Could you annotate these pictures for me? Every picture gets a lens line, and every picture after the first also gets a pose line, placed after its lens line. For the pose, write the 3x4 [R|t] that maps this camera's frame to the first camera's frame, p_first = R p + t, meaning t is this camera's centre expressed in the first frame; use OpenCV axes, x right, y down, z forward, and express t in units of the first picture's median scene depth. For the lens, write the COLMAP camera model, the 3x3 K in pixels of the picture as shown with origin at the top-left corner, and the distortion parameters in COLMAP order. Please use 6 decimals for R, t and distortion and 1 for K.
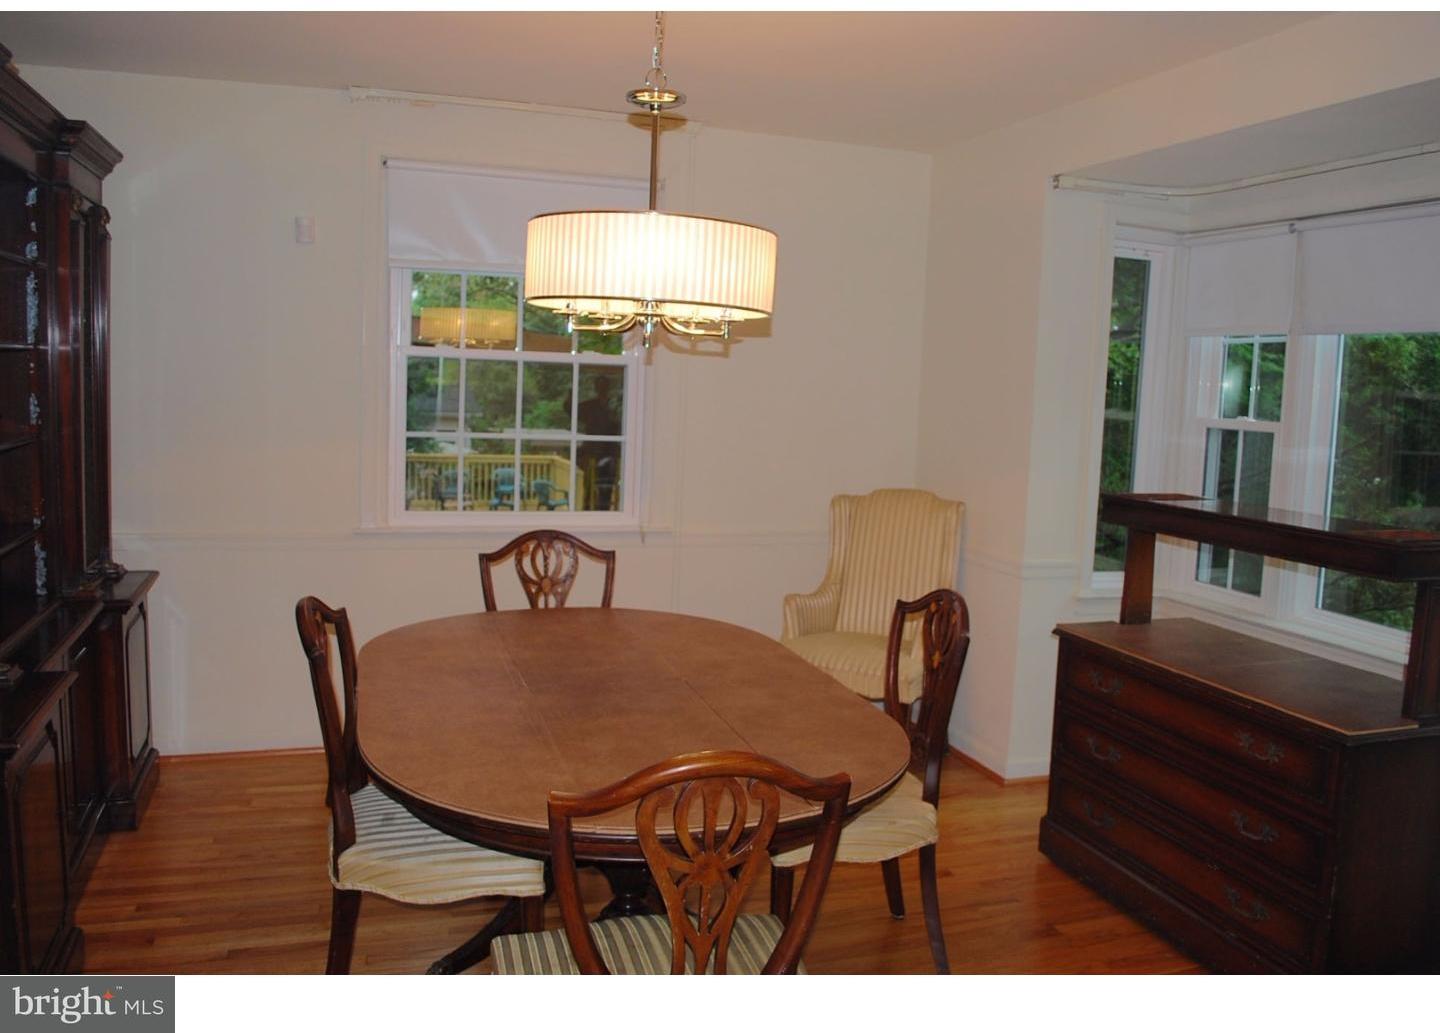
lens RADIAL K [[1175.0, 0, 720.0], [0, 1175.0, 516.5], [0, 0, 1]] dist [-0.010104, -0.004836]
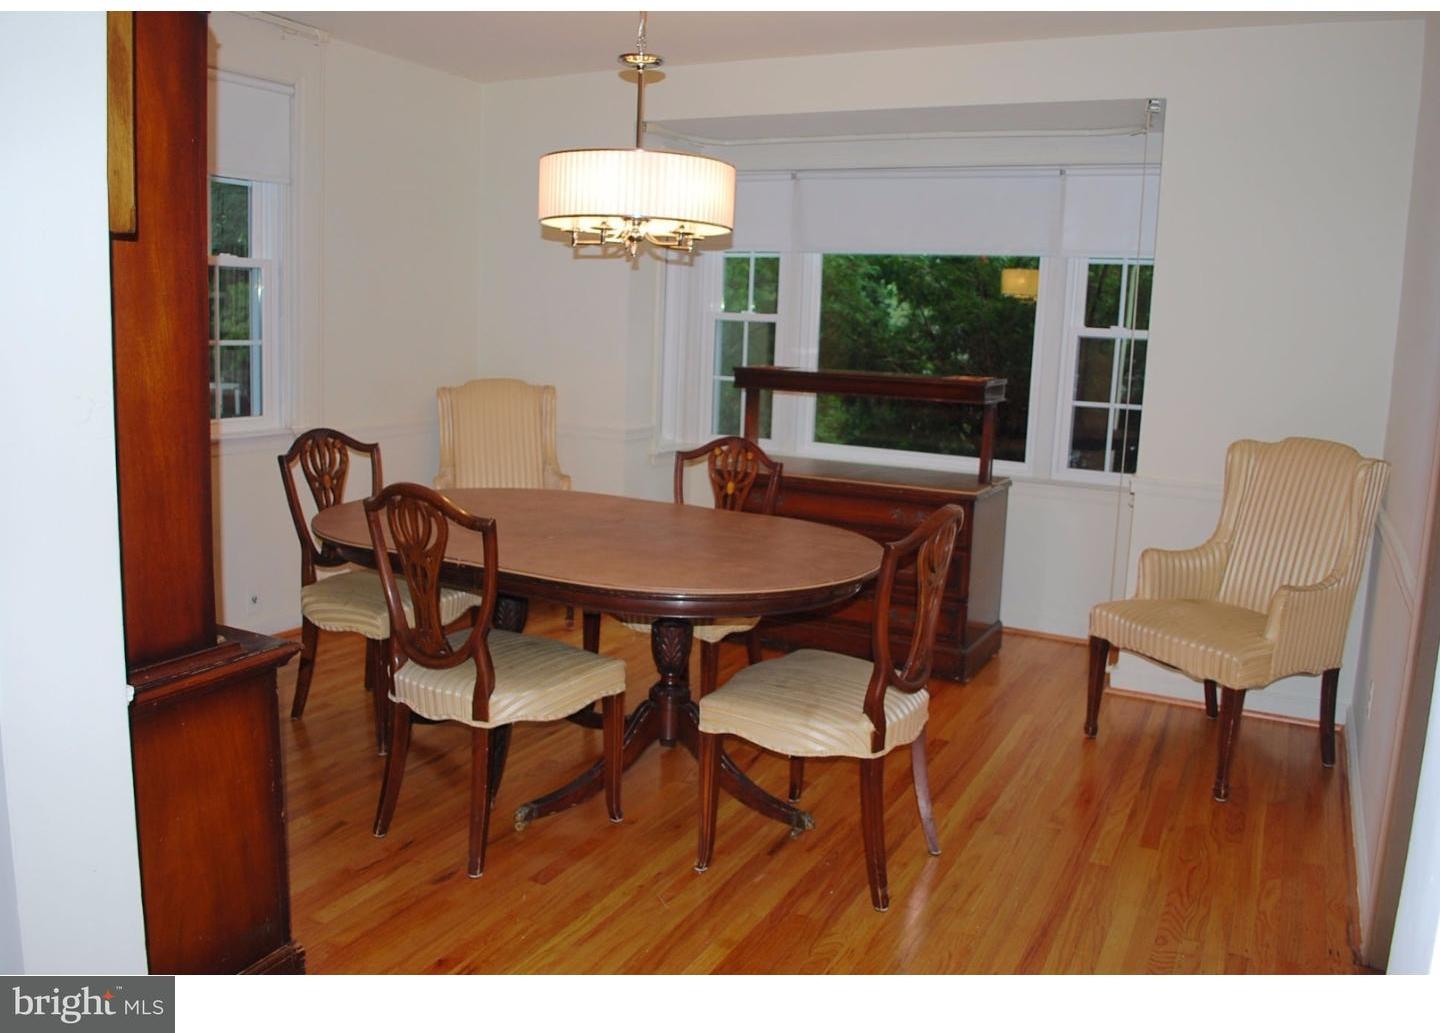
lens RADIAL K [[1175.0, 0, 720.0], [0, 1175.0, 516.5], [0, 0, 1]] dist [-0.010104, -0.004836]
pose [[0.720436, -0.132364, 0.680772, -0.773508], [0.077971, 0.990853, 0.110140, 0.001640], [-0.689124, -0.026268, 0.724167, 0.007447]]
